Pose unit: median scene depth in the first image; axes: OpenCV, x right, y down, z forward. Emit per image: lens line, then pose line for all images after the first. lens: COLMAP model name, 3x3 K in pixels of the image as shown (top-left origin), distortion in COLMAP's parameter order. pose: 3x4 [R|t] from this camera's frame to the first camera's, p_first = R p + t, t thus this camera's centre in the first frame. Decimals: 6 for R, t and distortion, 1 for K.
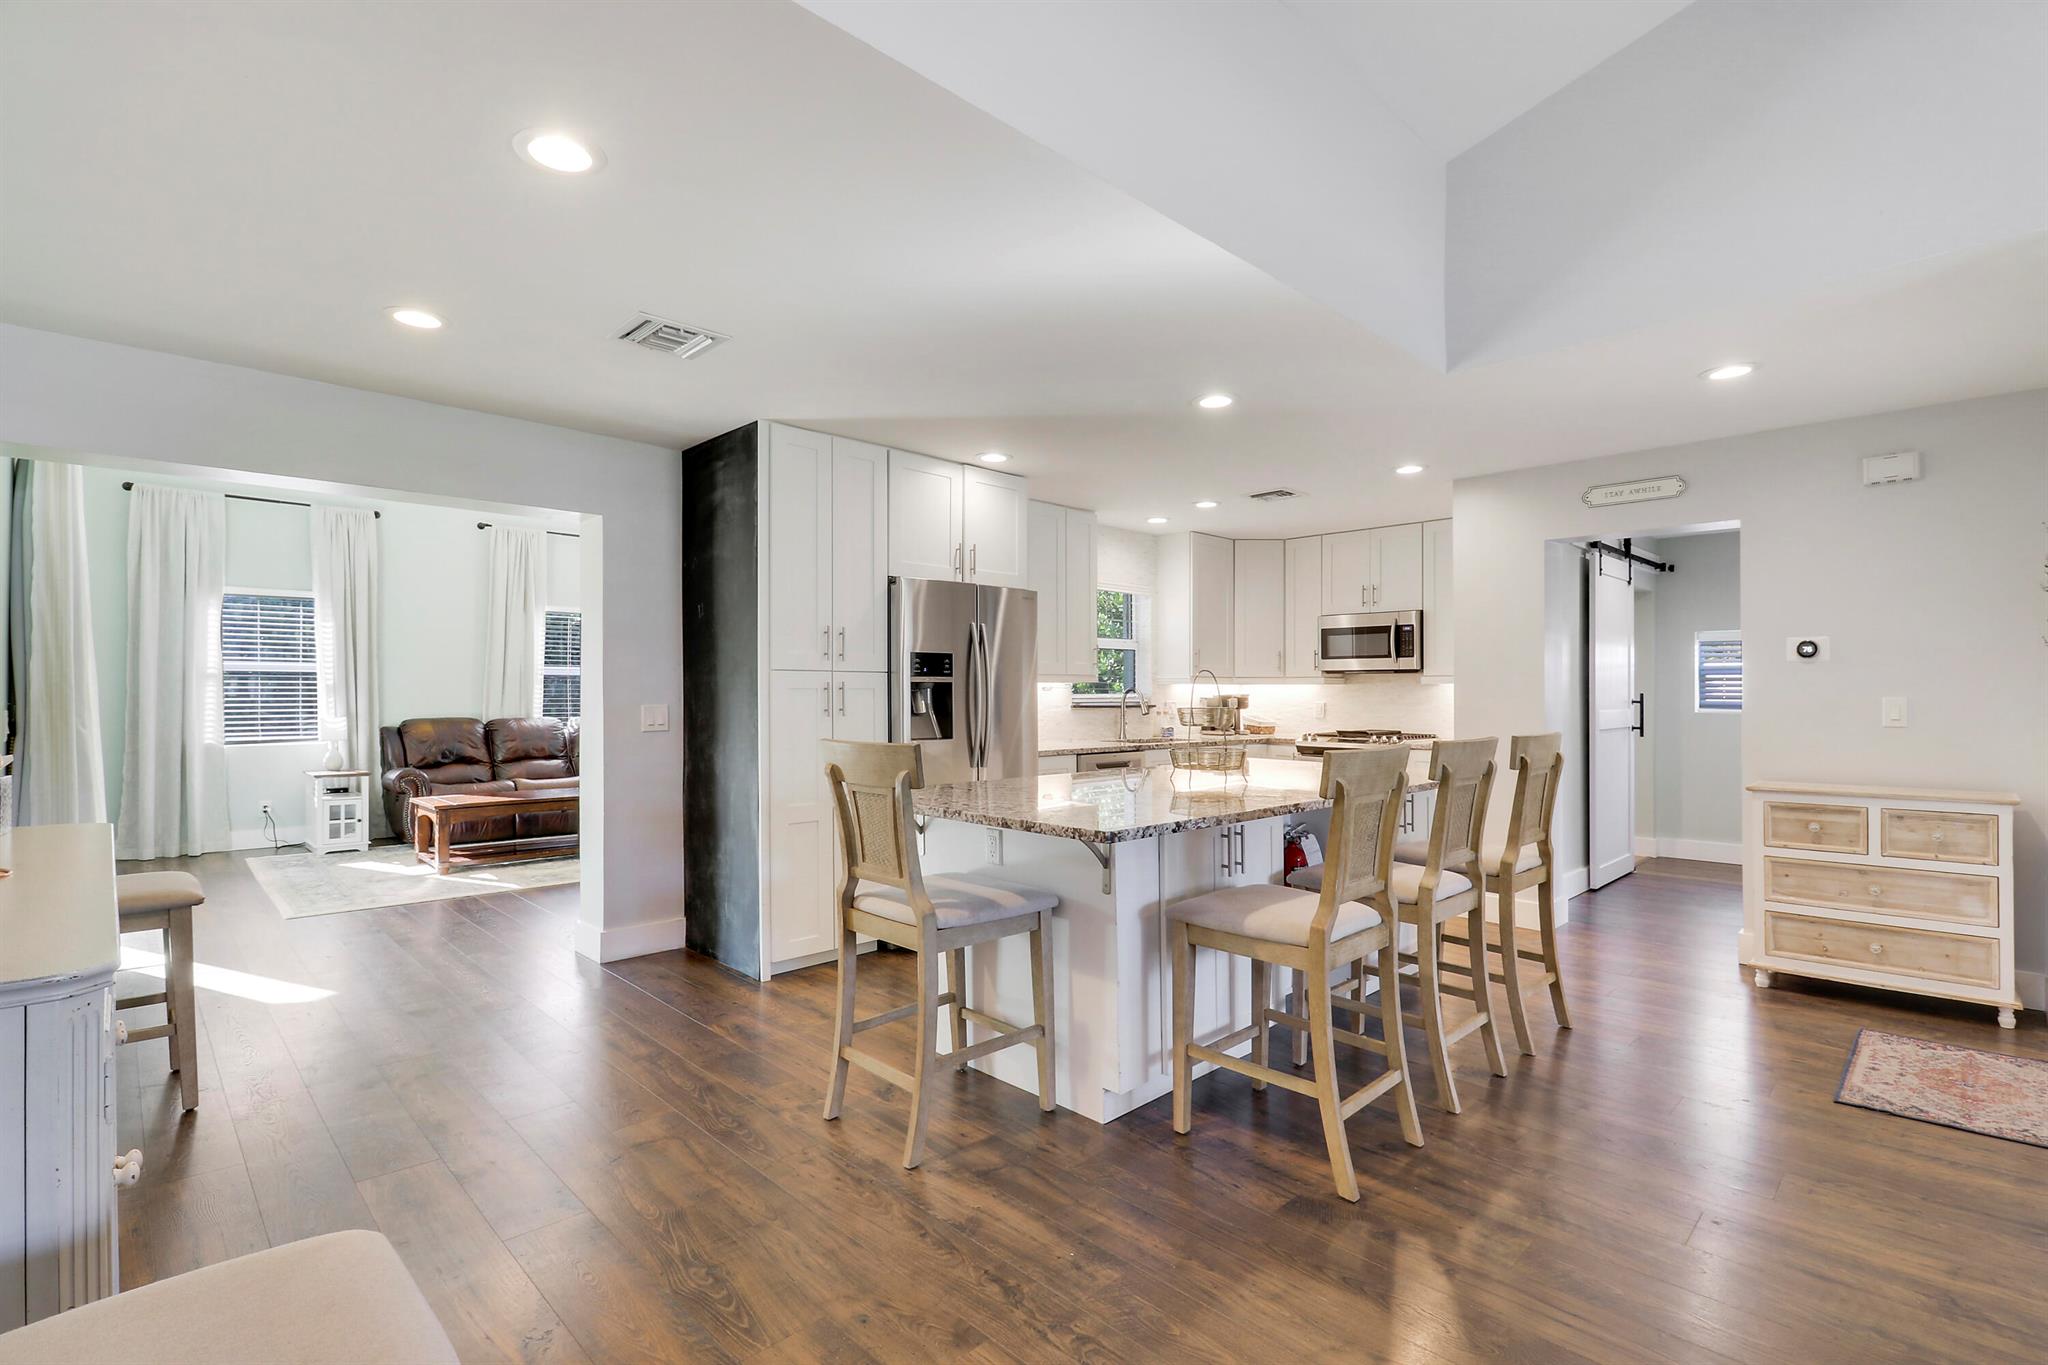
lens RADIAL K [[959.3, 0, 1022.5], [0, 959.3, 677.4], [0, 0, 1]] dist [-0.003155, -0.001338]
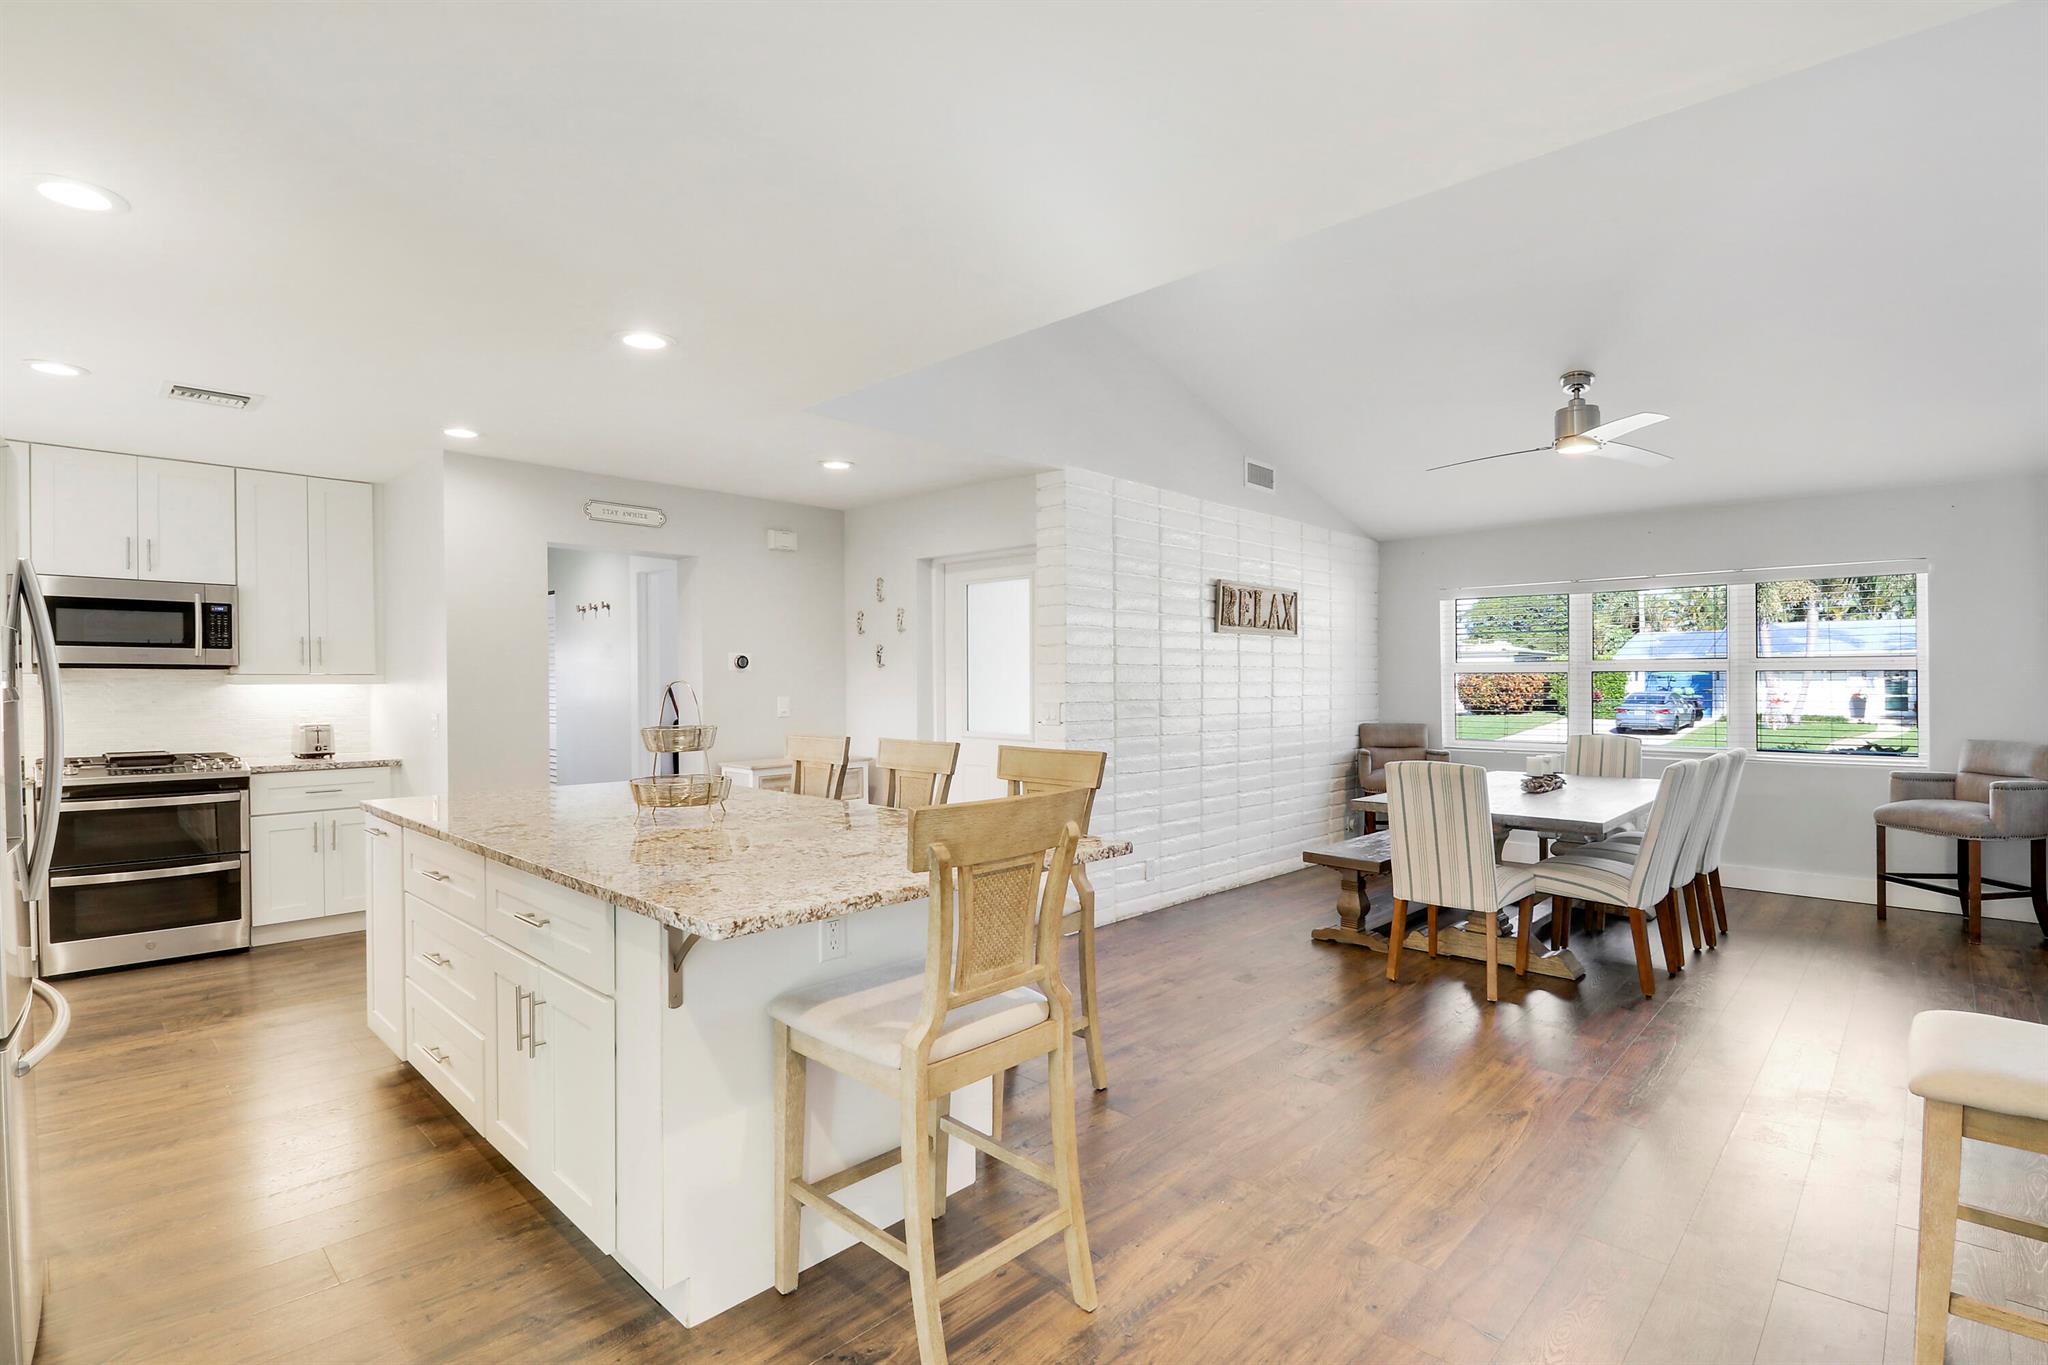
lens RADIAL K [[959.3, 0, 1025.4], [0, 959.3, 674.6], [0, 0, 1]] dist [-0.003155, -0.001338]
pose [[-0.041713, 0.002369, 0.999127, -0.330642], [-0.016050, 0.999867, -0.003041, -0.008315], [-0.999001, -0.016163, -0.041669, 0.390975]]
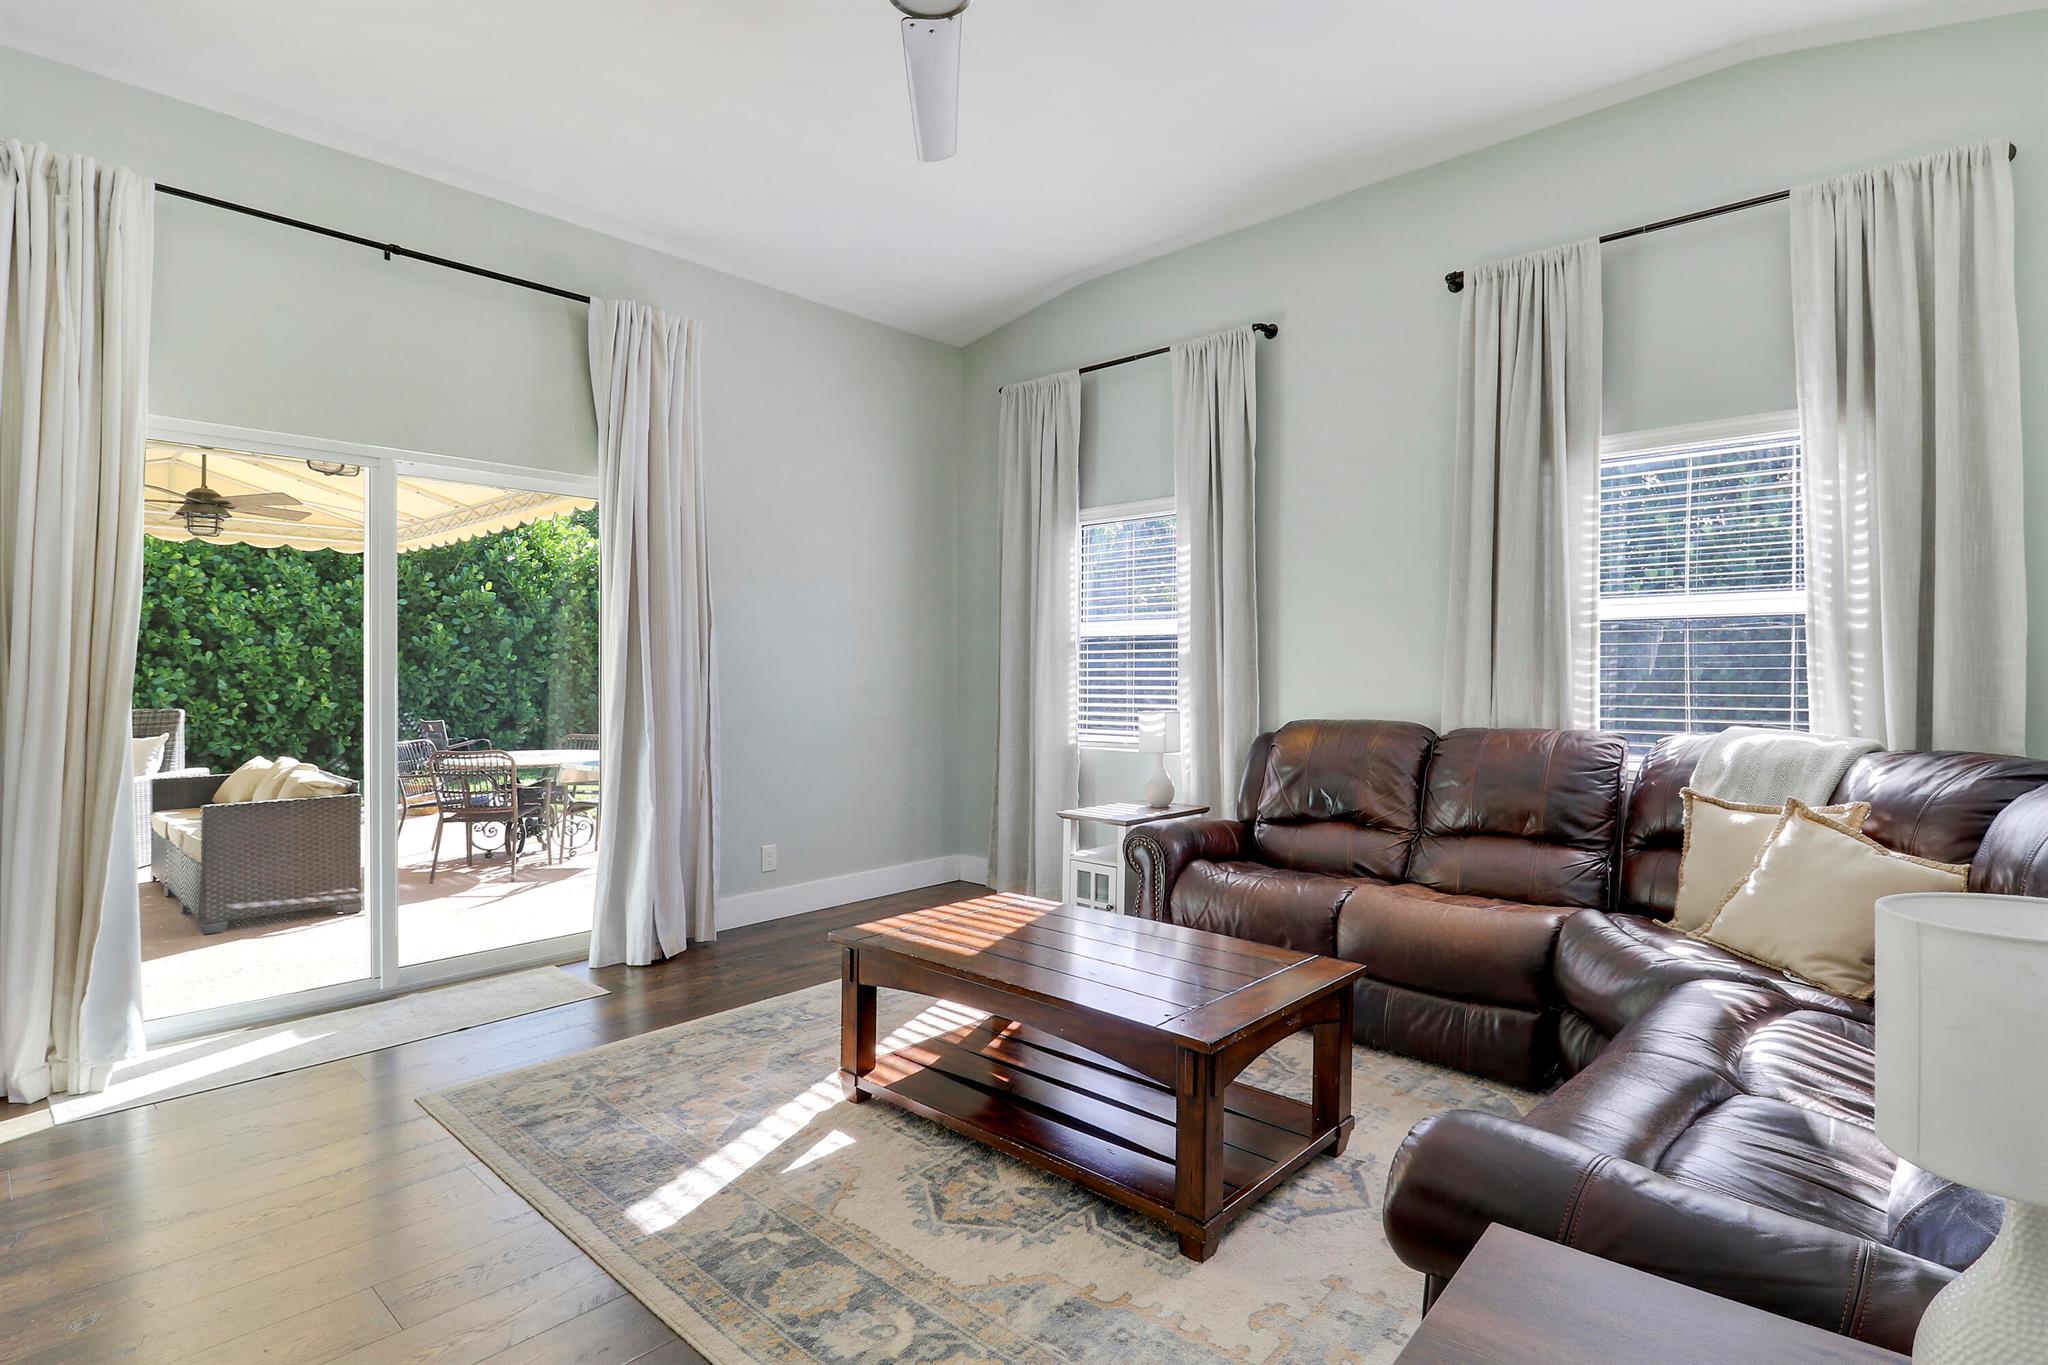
lens RADIAL K [[959.3, 0, 1017.0], [0, 959.3, 701.8], [0, 0, 1]] dist [-0.003155, -0.001338]
pose [[0.073562, 0.022626, -0.997034, -0.177091], [0.014315, 0.999616, 0.023741, 0.022850], [0.997188, -0.016019, 0.073210, 0.957679]]
